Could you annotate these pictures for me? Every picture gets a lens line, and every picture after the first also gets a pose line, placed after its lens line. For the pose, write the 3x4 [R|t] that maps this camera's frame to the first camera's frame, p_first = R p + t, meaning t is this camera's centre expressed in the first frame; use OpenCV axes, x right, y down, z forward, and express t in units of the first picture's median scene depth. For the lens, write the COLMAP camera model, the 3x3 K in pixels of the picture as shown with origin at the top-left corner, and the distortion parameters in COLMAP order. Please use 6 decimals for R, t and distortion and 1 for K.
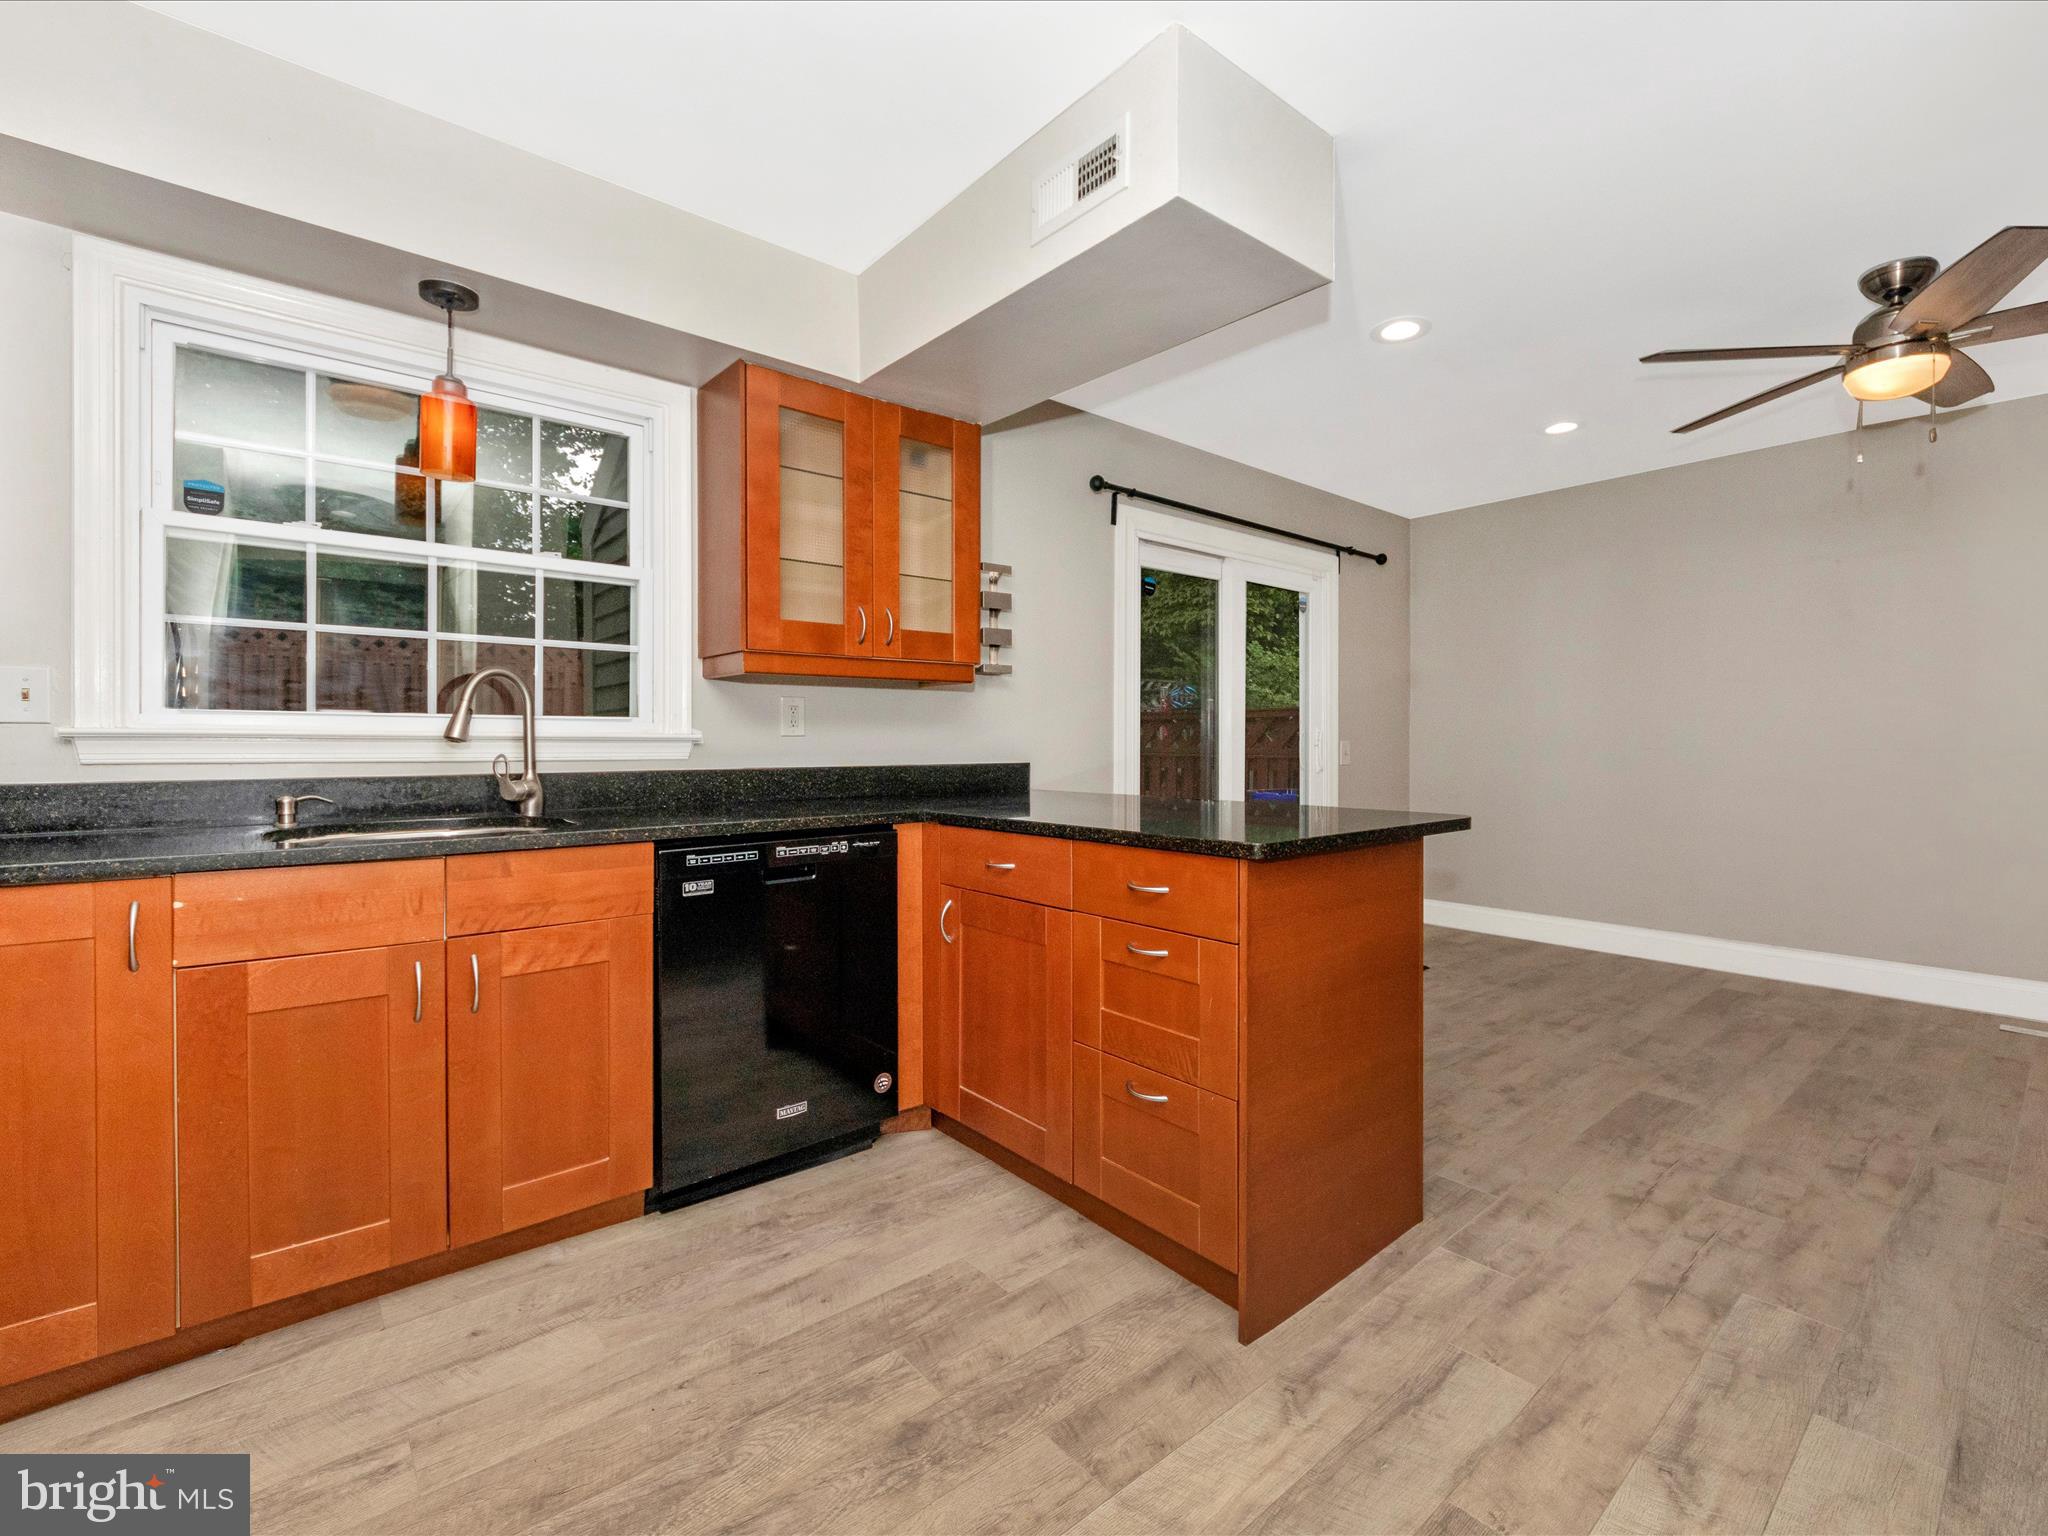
lens RADIAL K [[896.3, 0, 1063.5], [0, 896.3, 757.4], [0, 0, 1]] dist [0.008442, -0.008297]
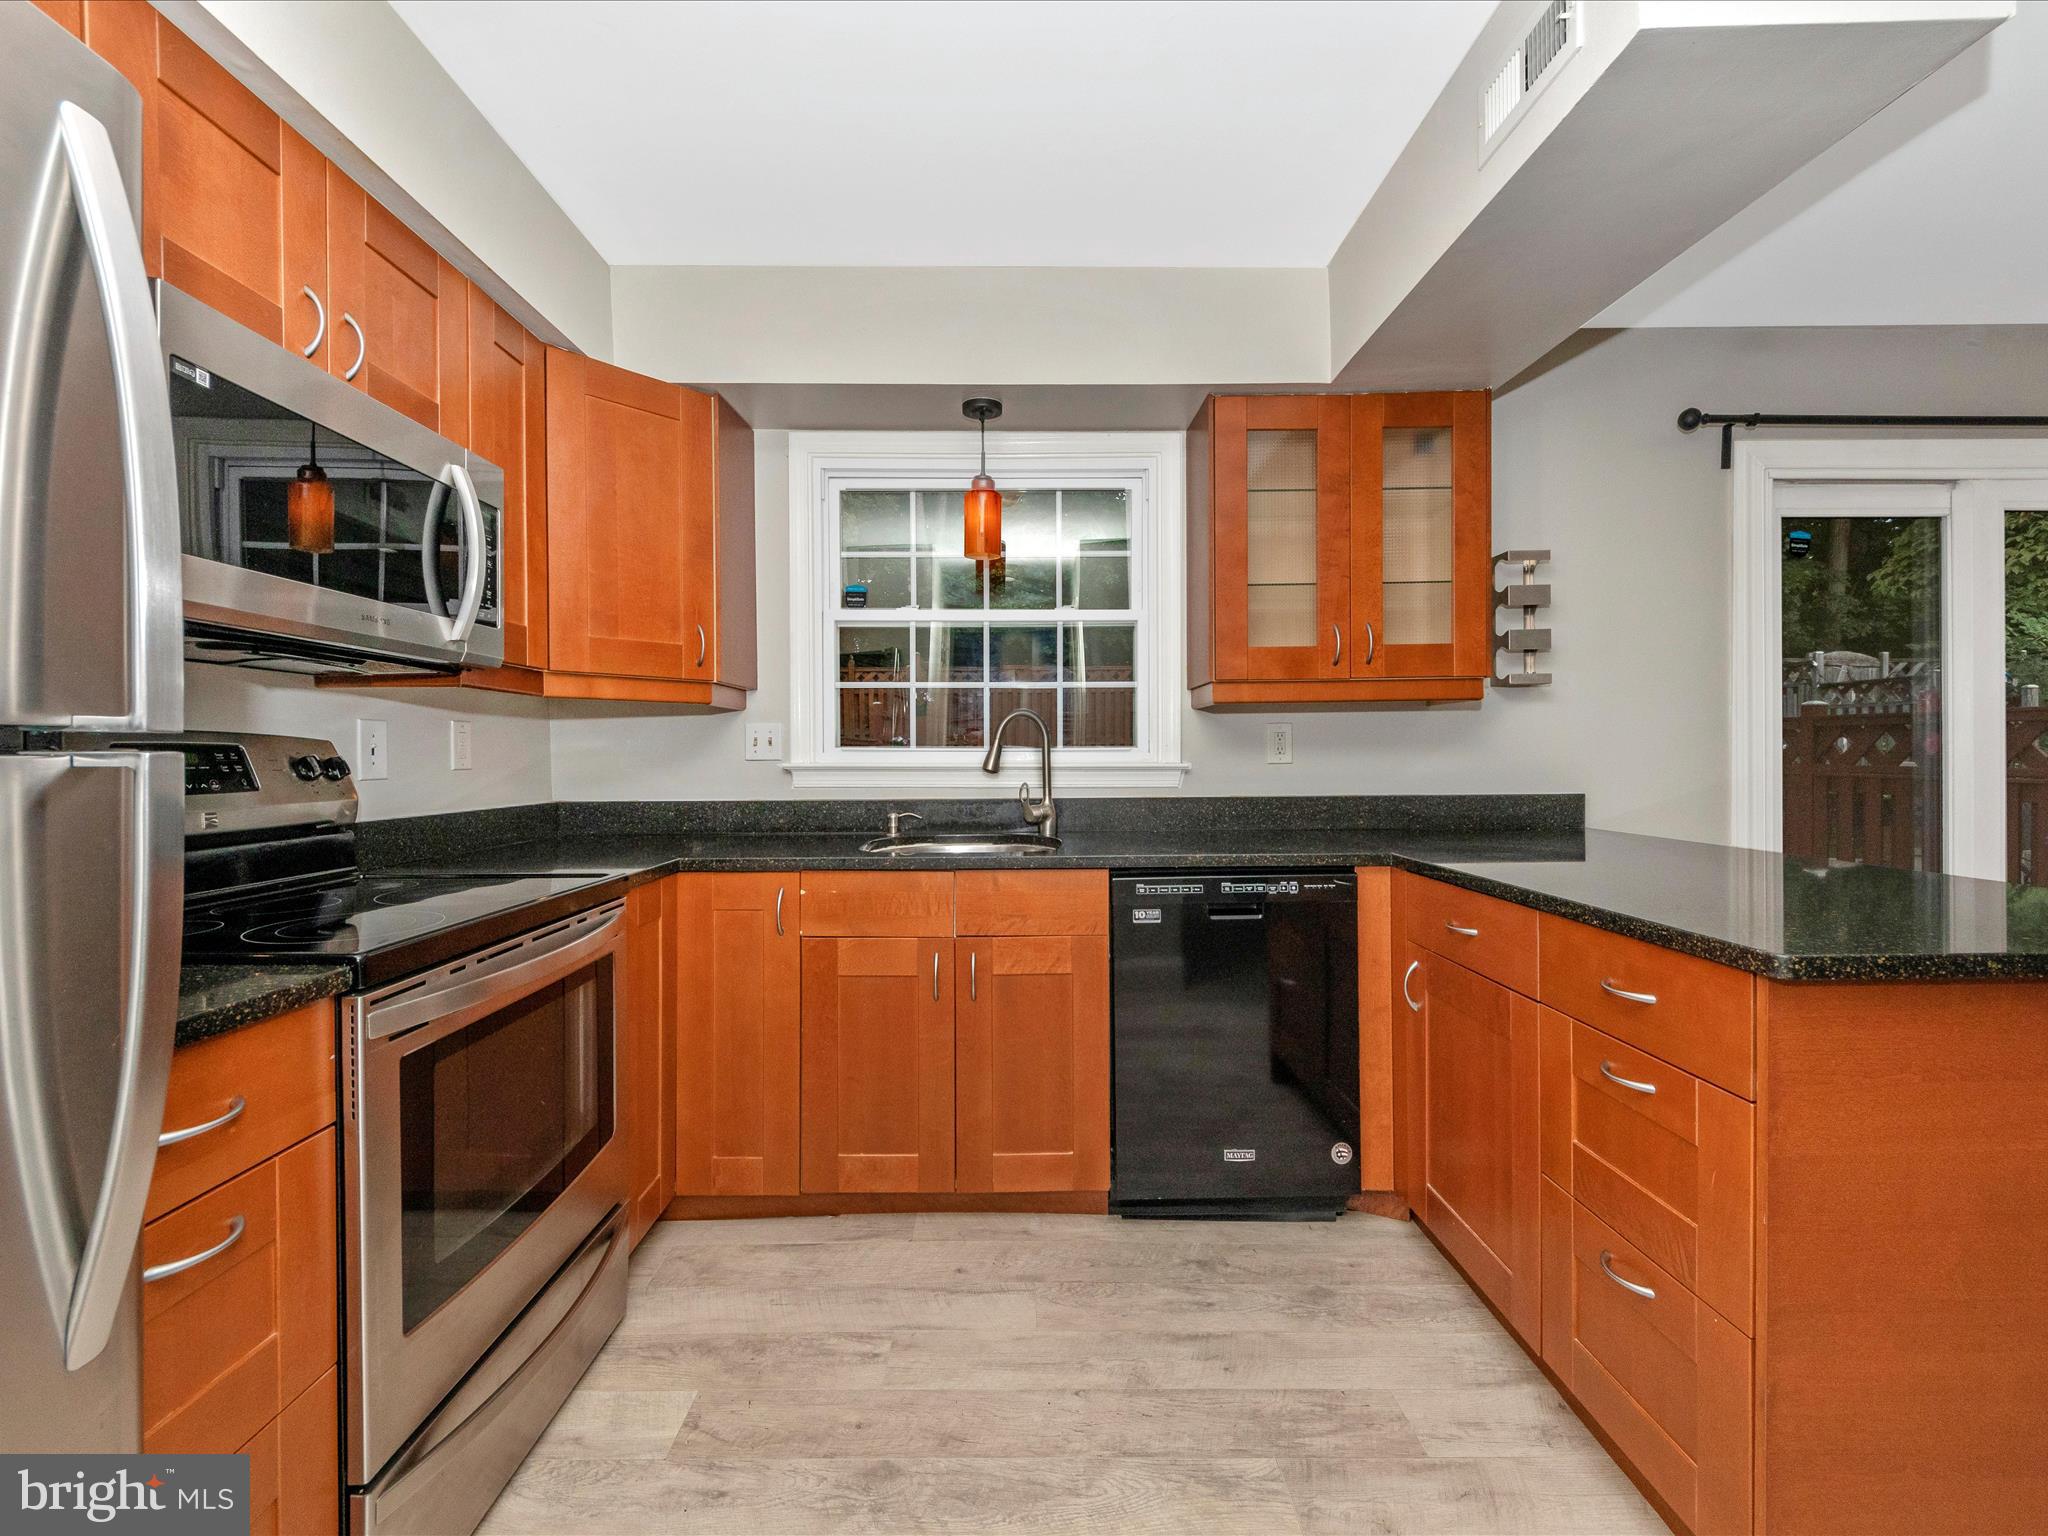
lens RADIAL K [[896.3, 0, 1060.4], [0, 896.3, 765.8], [0, 0, 1]] dist [0.008442, -0.008297]
pose [[0.757810, 0.001728, -0.652473, 0.181972], [-0.000803, 0.999998, 0.001715, -0.028363], [0.652475, -0.000776, 0.757810, 0.138320]]
